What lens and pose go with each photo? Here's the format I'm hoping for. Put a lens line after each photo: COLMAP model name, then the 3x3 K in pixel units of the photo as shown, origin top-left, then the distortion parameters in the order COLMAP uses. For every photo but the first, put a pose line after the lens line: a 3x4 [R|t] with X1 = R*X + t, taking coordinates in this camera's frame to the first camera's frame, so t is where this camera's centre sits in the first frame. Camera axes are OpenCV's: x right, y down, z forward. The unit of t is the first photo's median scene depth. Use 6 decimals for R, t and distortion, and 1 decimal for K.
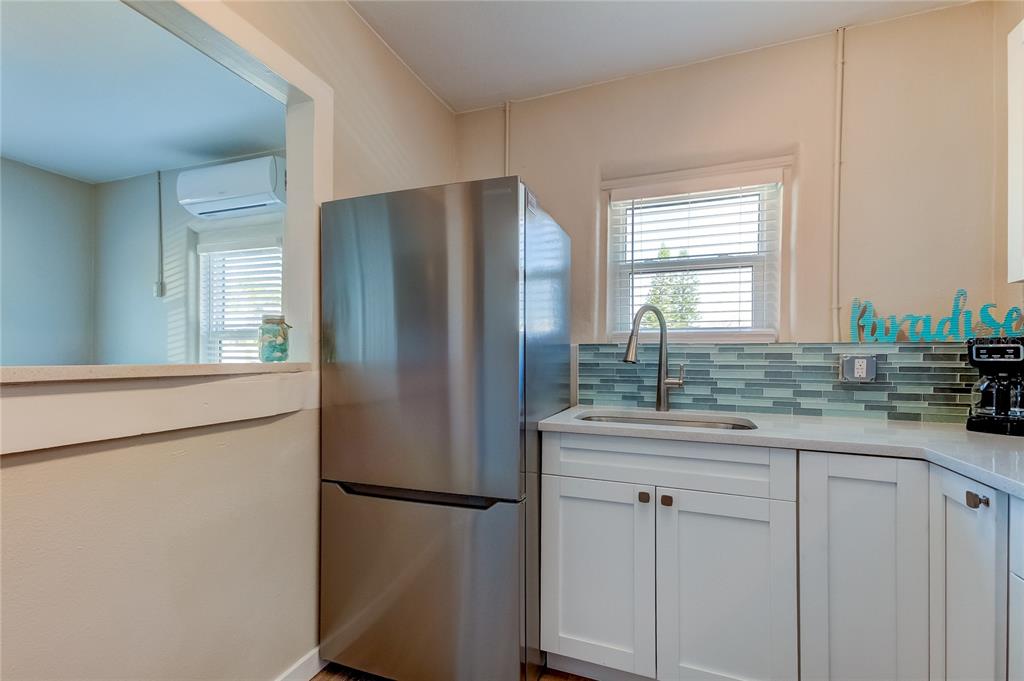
lens RADIAL K [[467.2, 0, 501.3], [0, 467.2, 355.5], [0, 0, 1]] dist [0.016766, 0.000181]
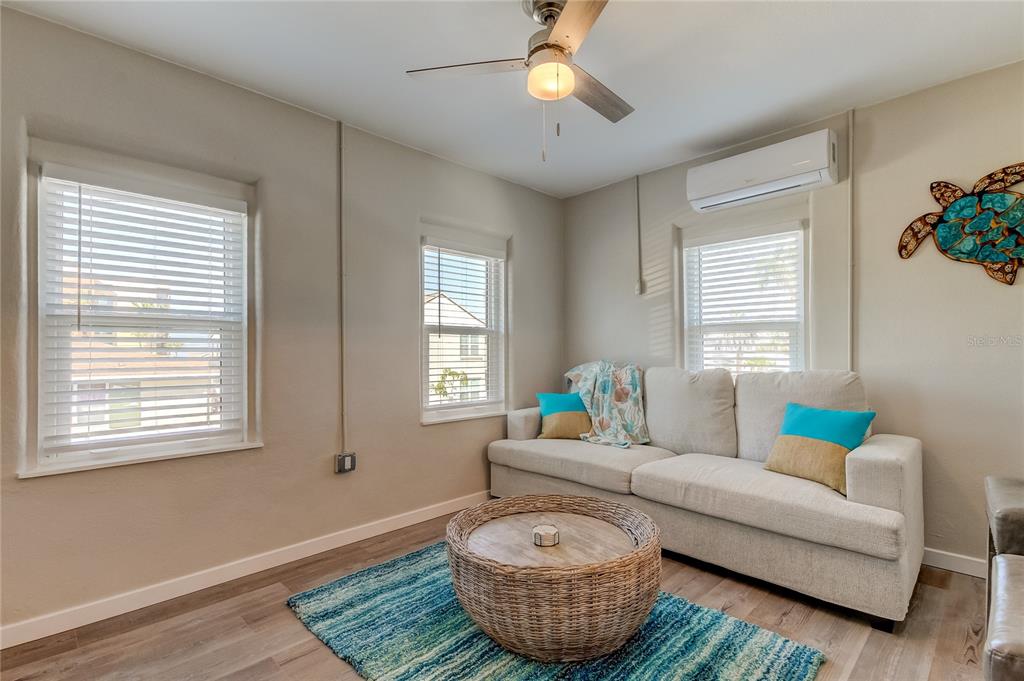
lens RADIAL K [[469.5, 0, 514.3], [0, 469.5, 349.2], [0, 0, 1]] dist [0.001818, 0.000268]
pose [[0.916028, -0.016134, -0.400789, -0.987859], [0.016323, 0.999862, -0.002941, -0.007969], [0.400782, -0.003848, 0.916166, -0.117904]]
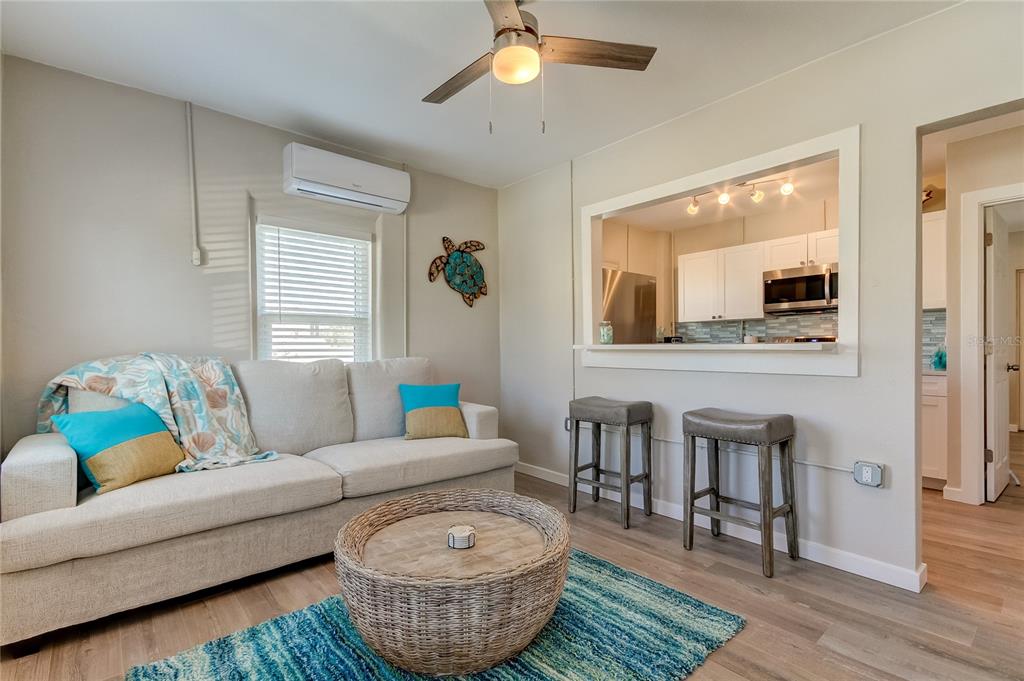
lens RADIAL K [[467.2, 0, 501.3], [0, 467.2, 355.5], [0, 0, 1]] dist [0.016766, 0.000181]
pose [[0.483786, -0.022905, 0.874887, -2.050622], [0.002318, 0.999688, 0.024890, 0.011942], [-0.875183, -0.010014, 0.483688, 0.305983]]
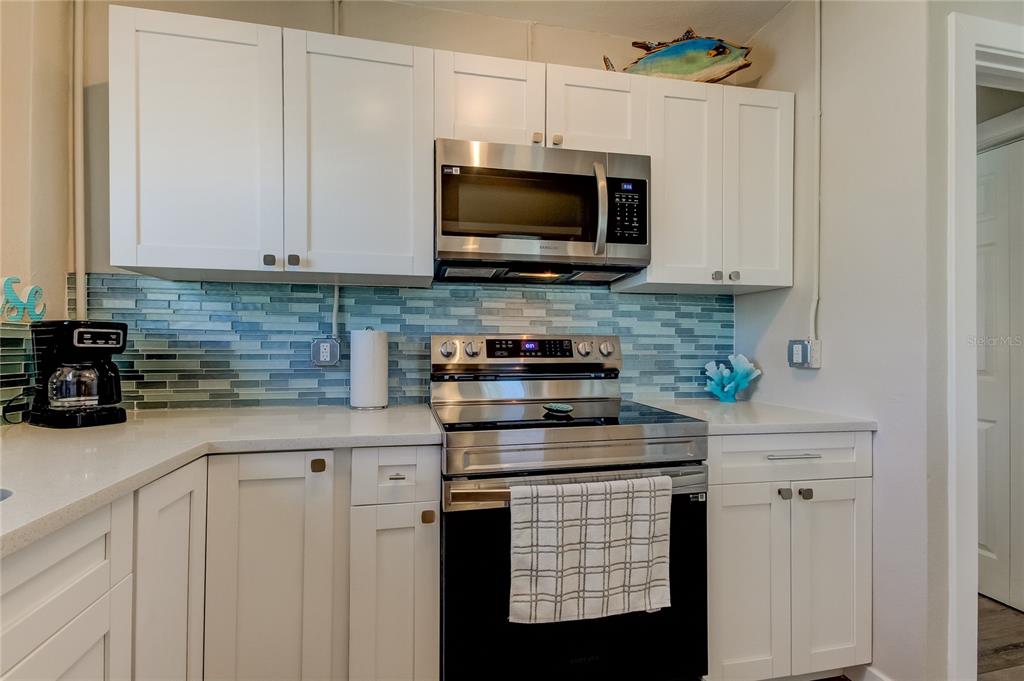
lens RADIAL K [[482.6, 0, 530.2], [0, 482.6, 339.5], [0, 0, 1]] dist [0.017460, -0.000119]
pose [[-0.568228, 0.001162, 0.822870, -0.156530], [-0.013819, 0.999845, -0.010954, -0.002803], [-0.822755, -0.017596, -0.568123, 0.614549]]
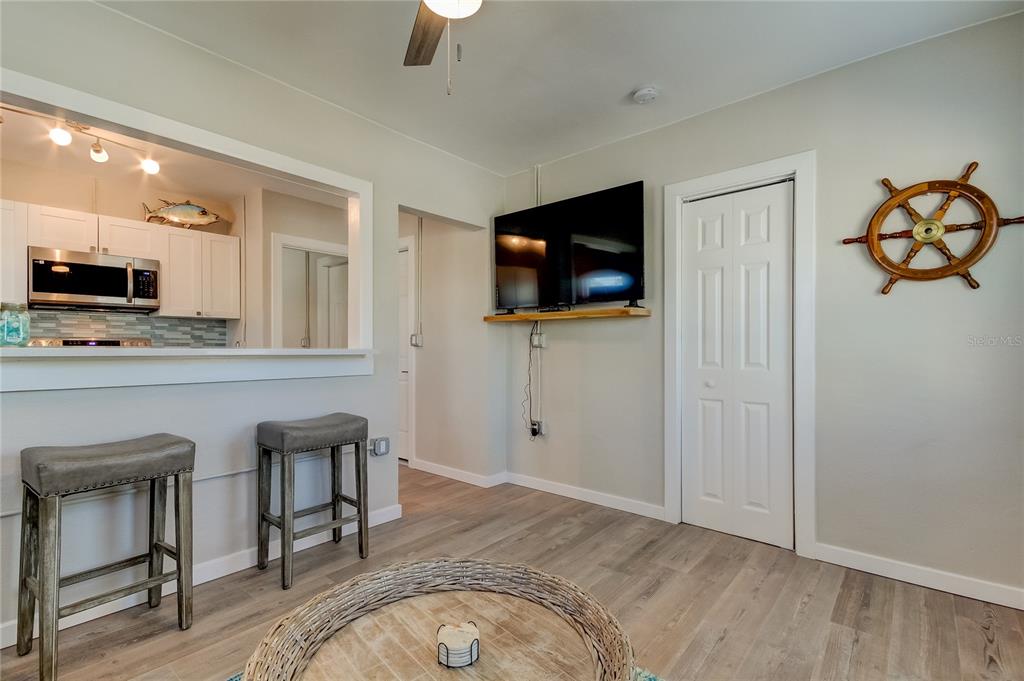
lens RADIAL K [[476.7, 0, 515.7], [0, 476.7, 351.2], [0, 0, 1]] dist [0.025267, -0.011450]
pose [[-0.943754, -0.007504, 0.330564, -1.580468], [-0.007628, 0.999970, 0.000923, 0.016092], [-0.330561, -0.001650, -0.943783, 1.324840]]
